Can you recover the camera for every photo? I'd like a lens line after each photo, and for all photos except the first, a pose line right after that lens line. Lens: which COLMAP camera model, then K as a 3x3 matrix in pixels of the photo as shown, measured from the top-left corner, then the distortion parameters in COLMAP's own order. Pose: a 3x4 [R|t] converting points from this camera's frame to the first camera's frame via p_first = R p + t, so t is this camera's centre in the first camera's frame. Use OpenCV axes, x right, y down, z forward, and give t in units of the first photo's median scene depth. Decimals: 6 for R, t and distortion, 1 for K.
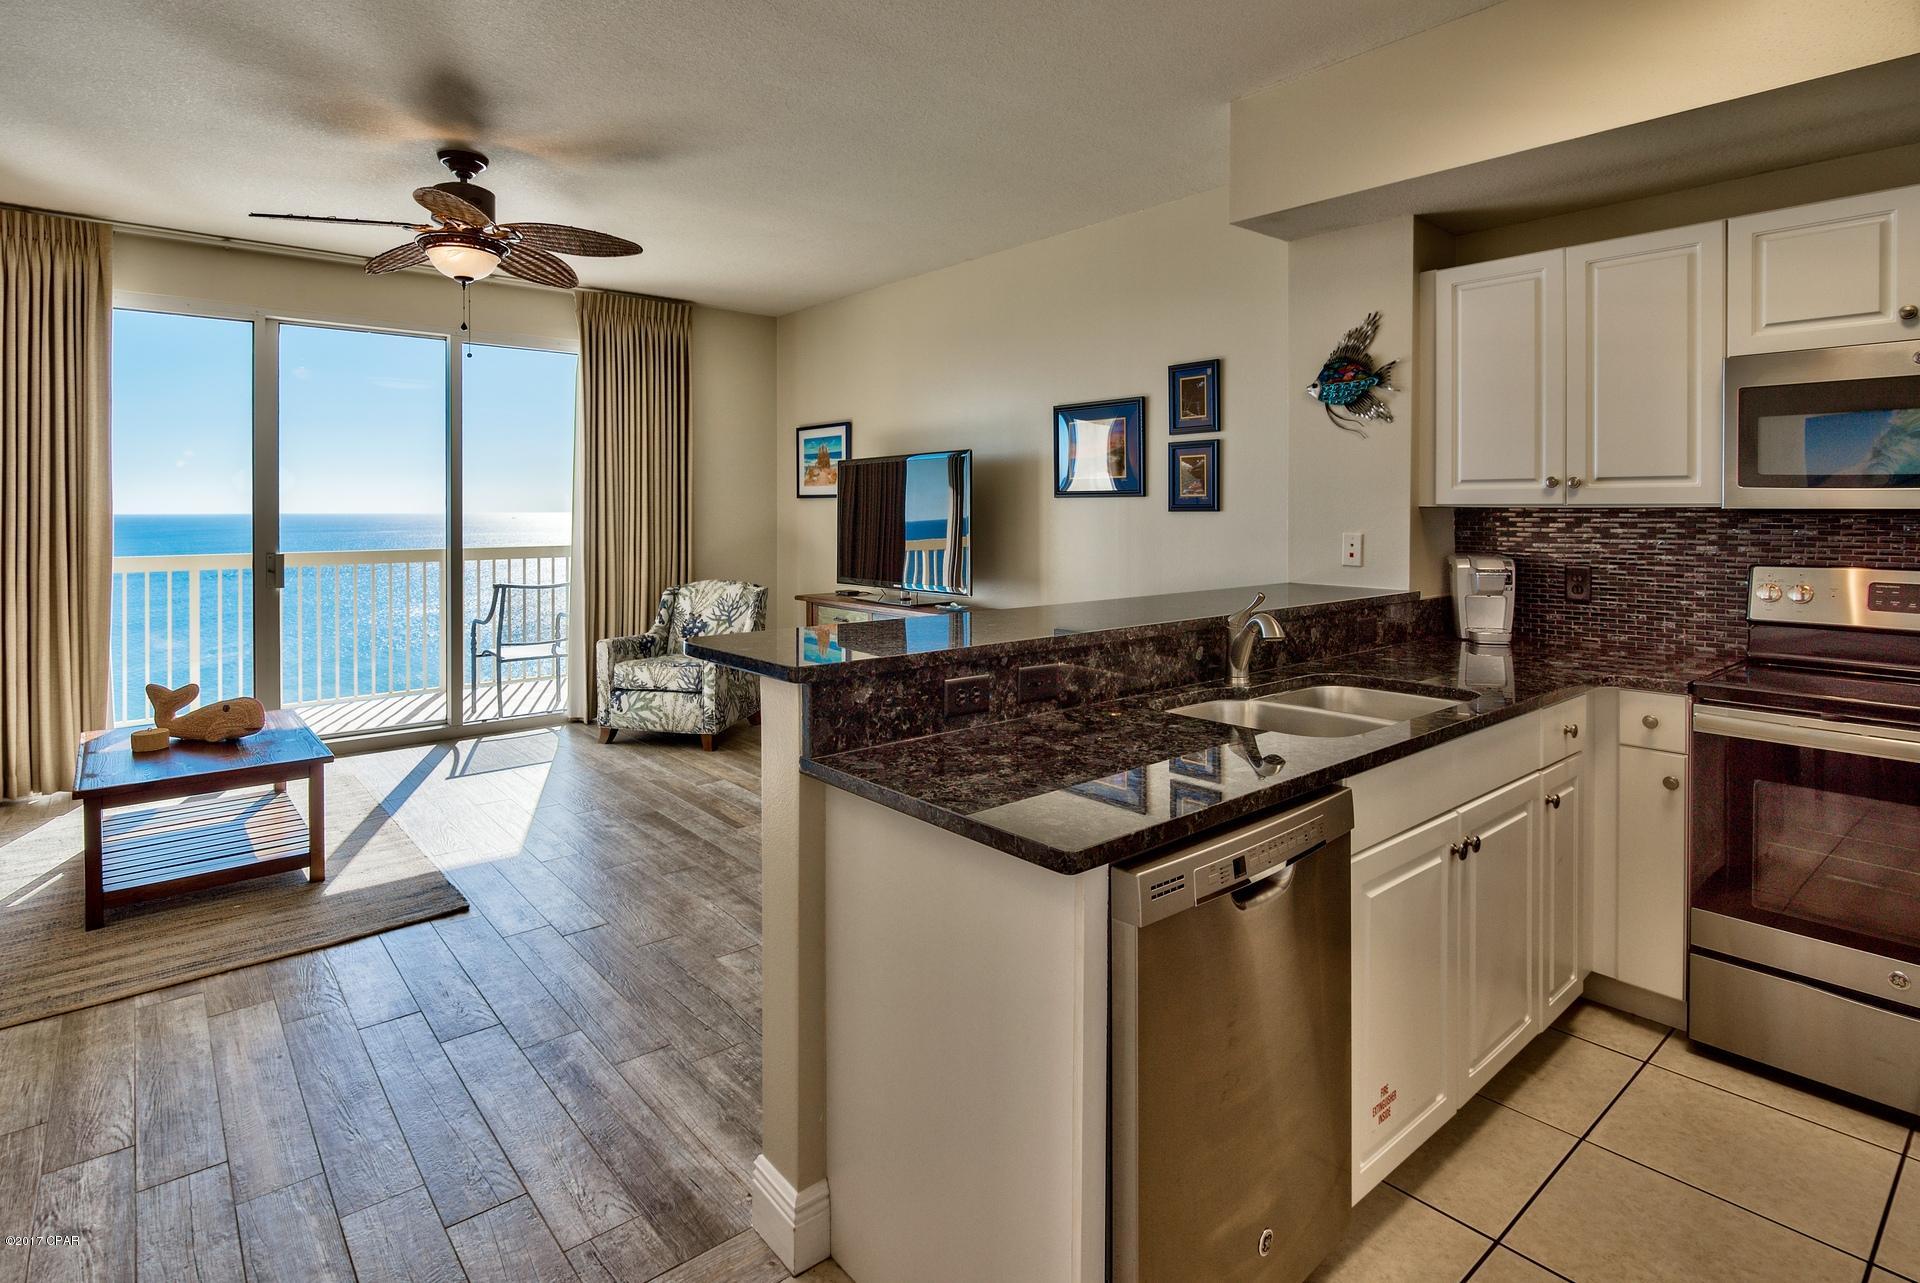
lens RADIAL K [[974.0, 0, 945.0], [0, 974.0, 517.8], [0, 0, 1]] dist [-0.001619, -0.005296]
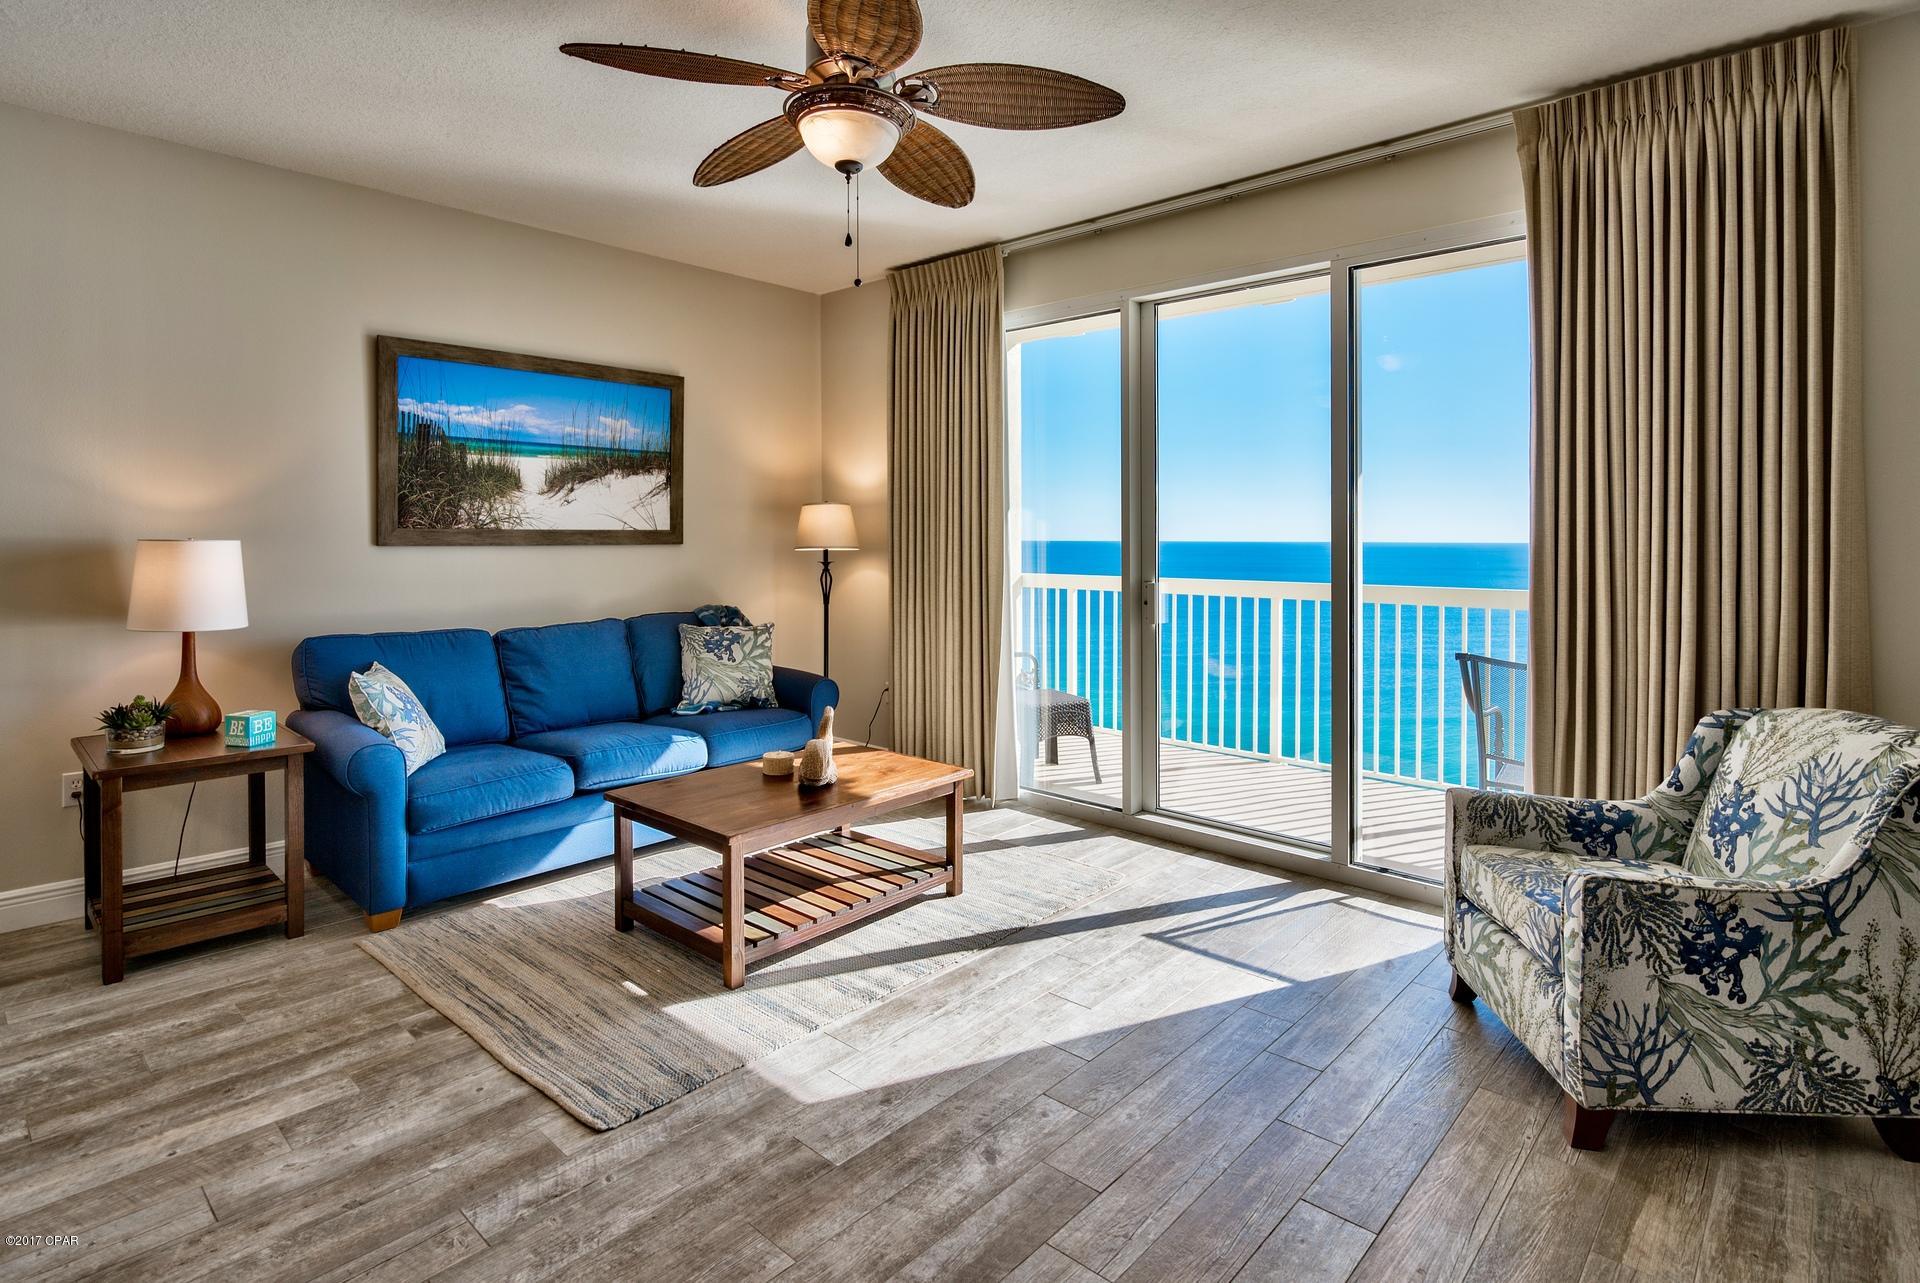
lens RADIAL K [[974.0, 0, 937.9], [0, 974.0, 533.3], [0, 0, 1]] dist [-0.001619, -0.005296]
pose [[0.118698, -0.001525, -0.992929, 0.160975], [-0.013377, 0.999906, -0.003135, 0.000005], [0.992840, 0.013654, 0.118666, 0.988242]]
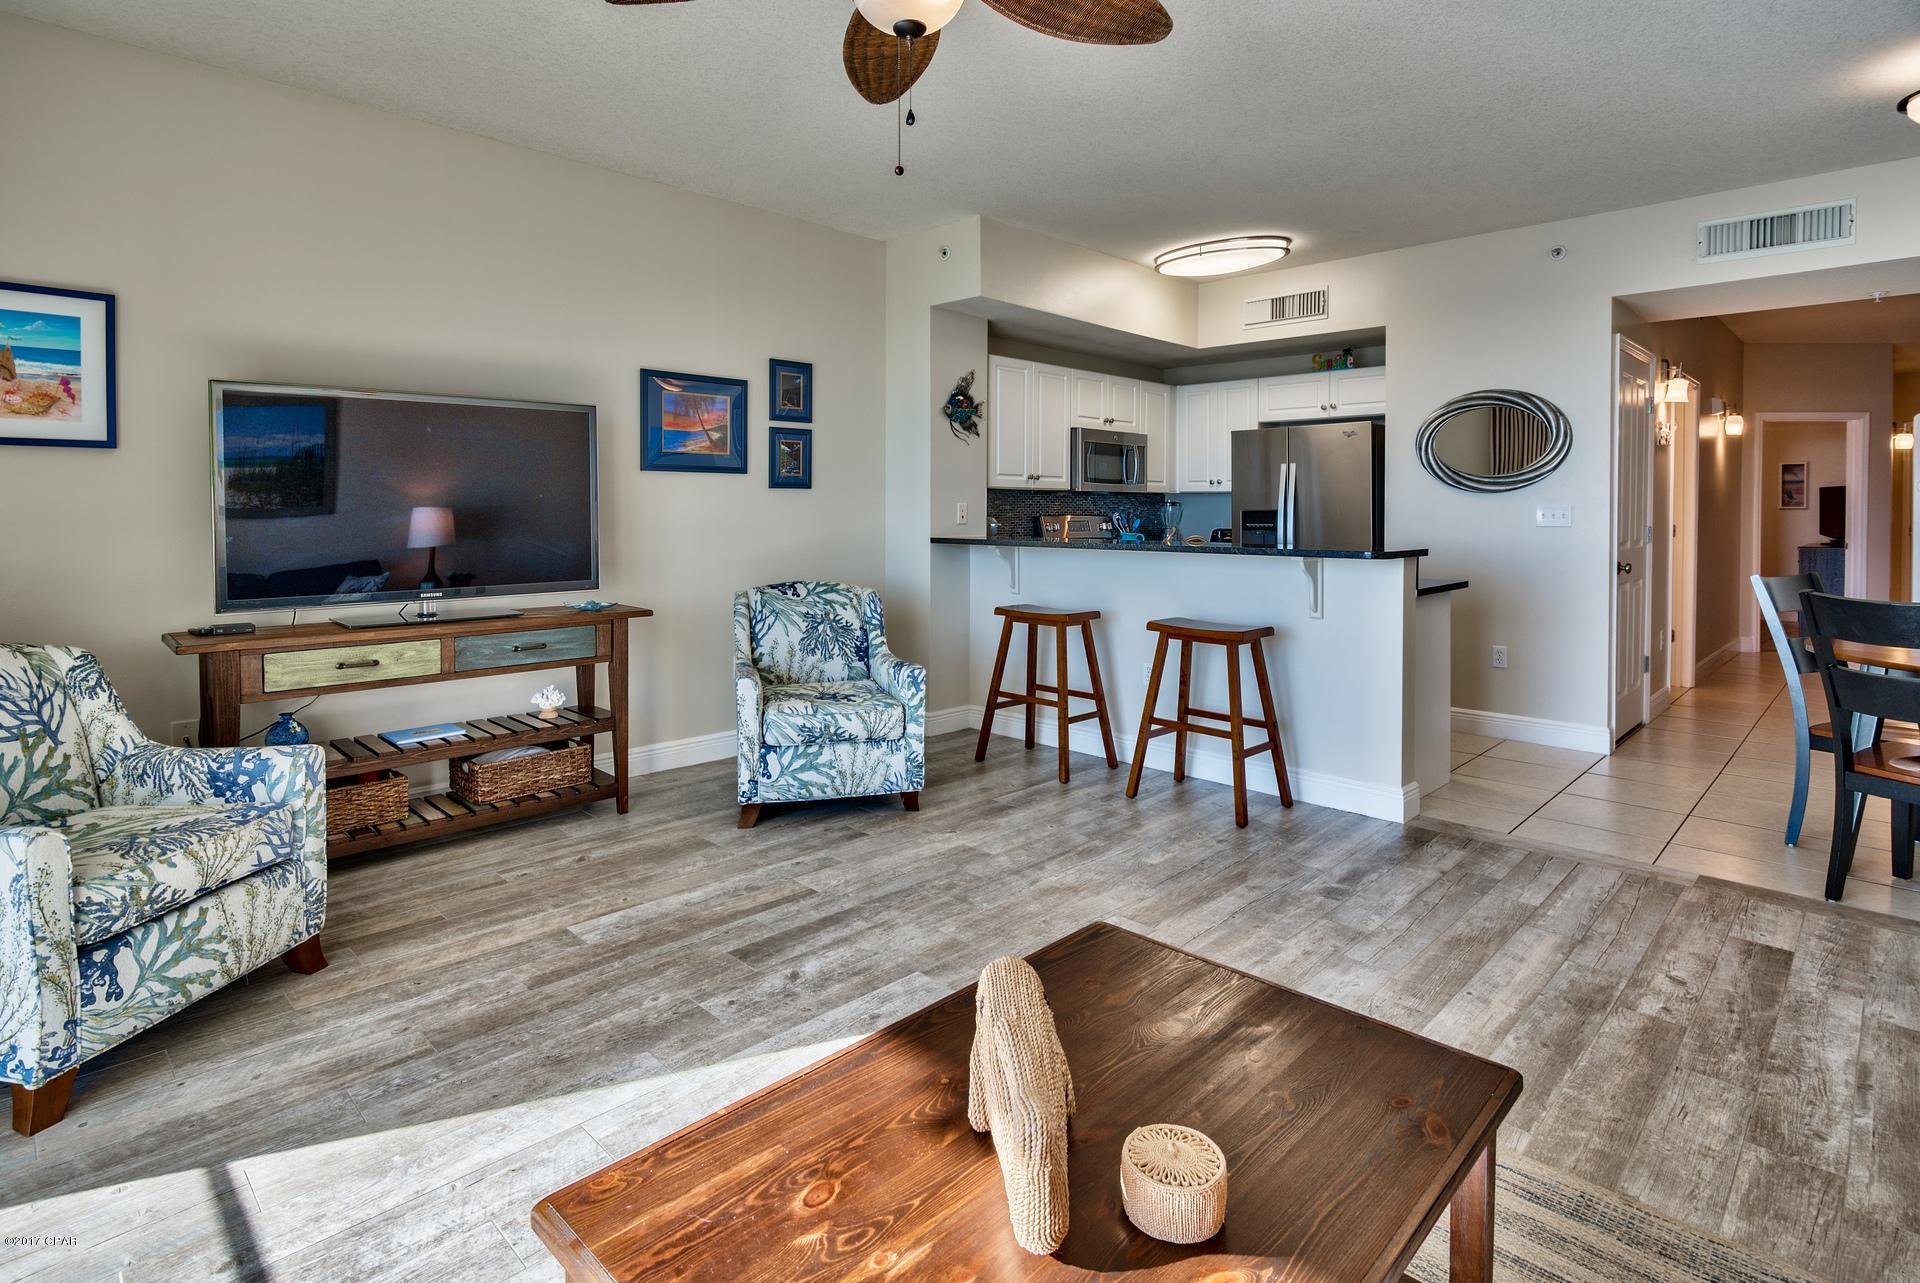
lens RADIAL K [[974.0, 0, 948.8], [0, 974.0, 526.0], [0, 0, 1]] dist [-0.001619, -0.005296]
pose [[-0.095300, -0.016341, 0.995315, -1.048605], [0.007238, 0.999827, 0.017108, 0.022809], [-0.995422, 0.008834, -0.095165, 1.041198]]
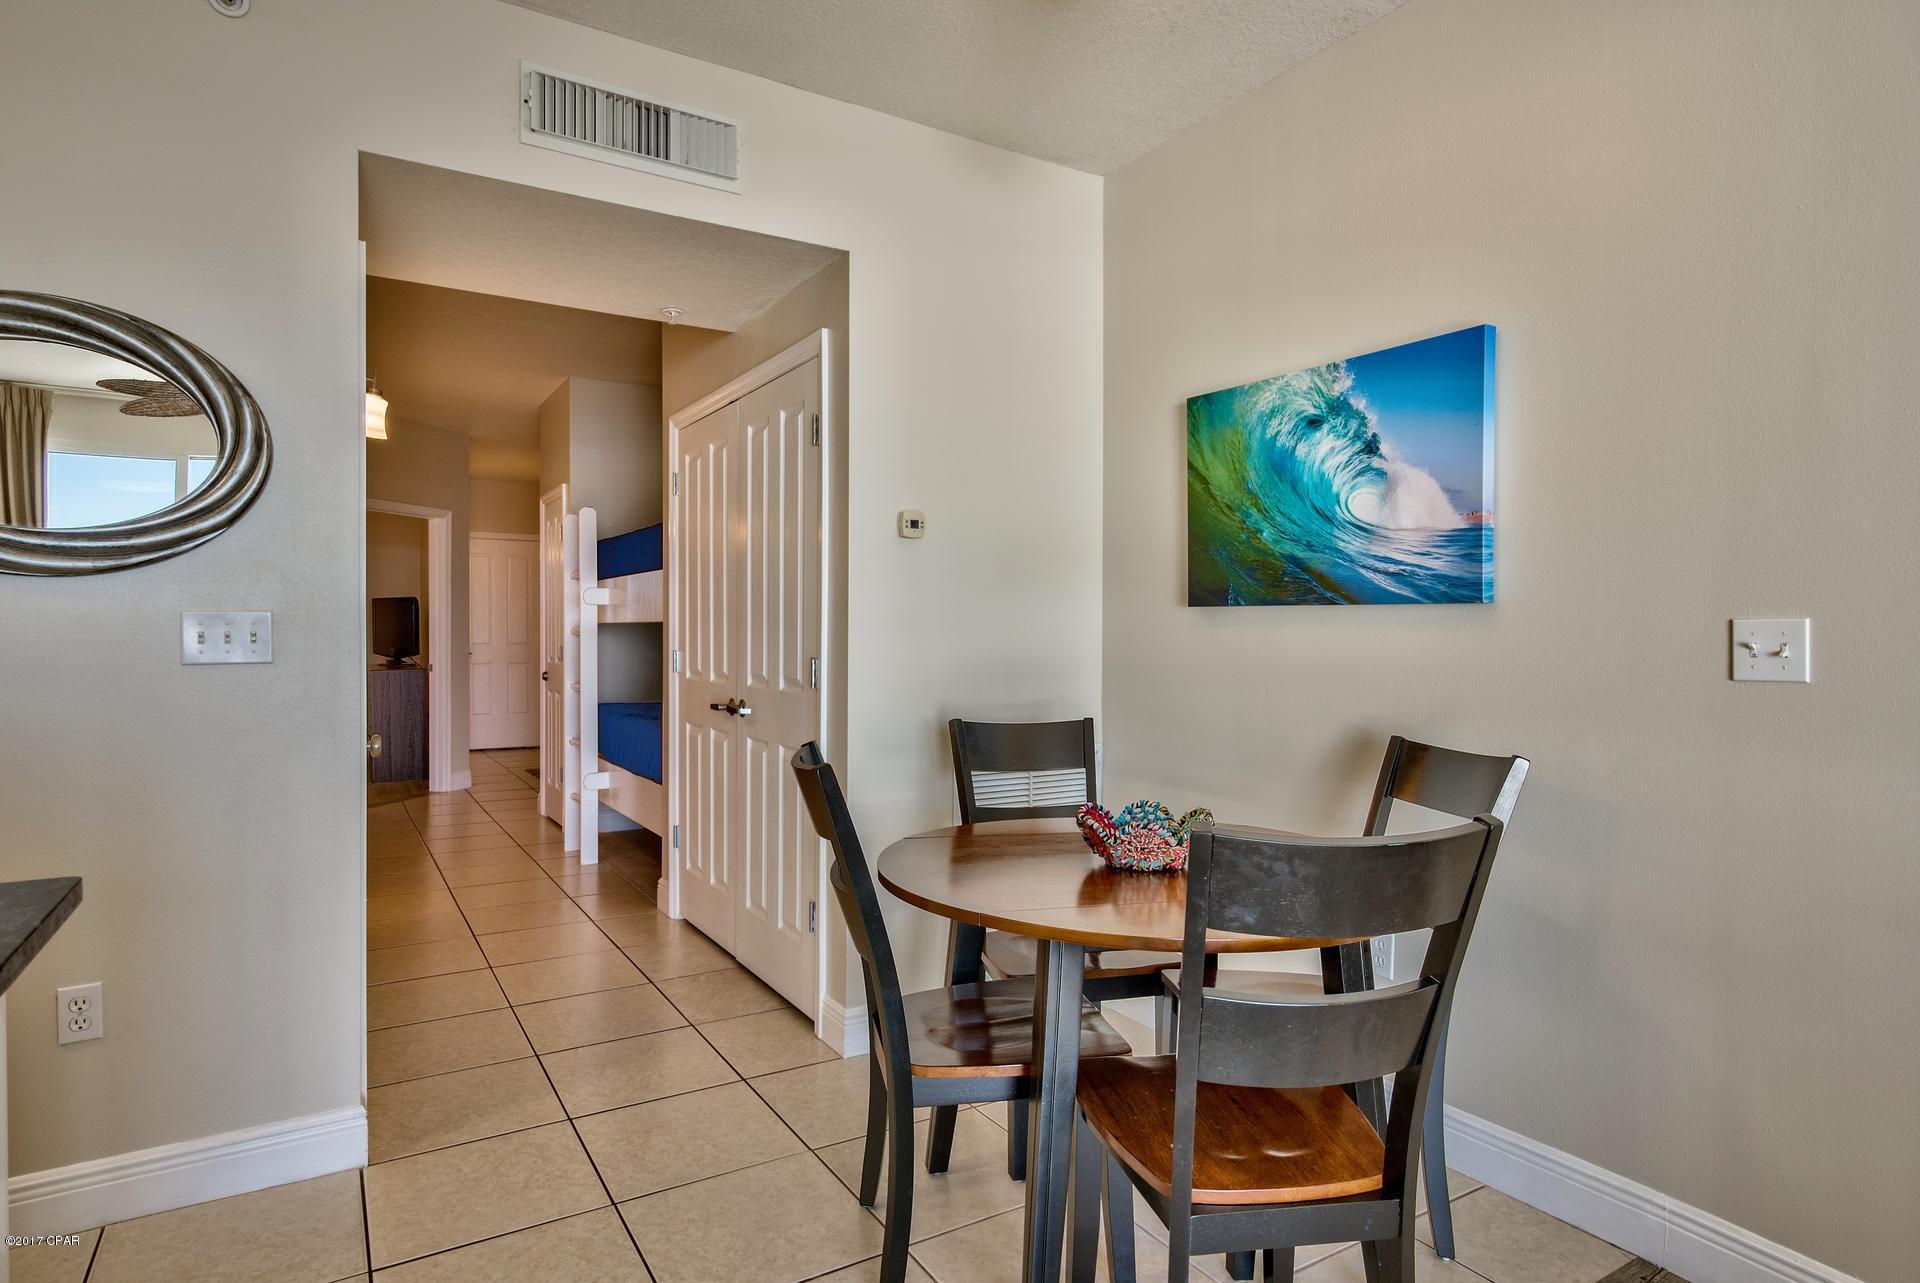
lens RADIAL K [[1058.9, 0, 952.2], [0, 1058.9, 641.6], [0, 0, 1]] dist [0.006477, -0.001084]
pose [[-0.988200, -0.005629, 0.153066, -0.298373], [-0.002427, 0.999774, 0.021099, 0.025283], [-0.153151, 0.020478, -0.987991, 0.619683]]
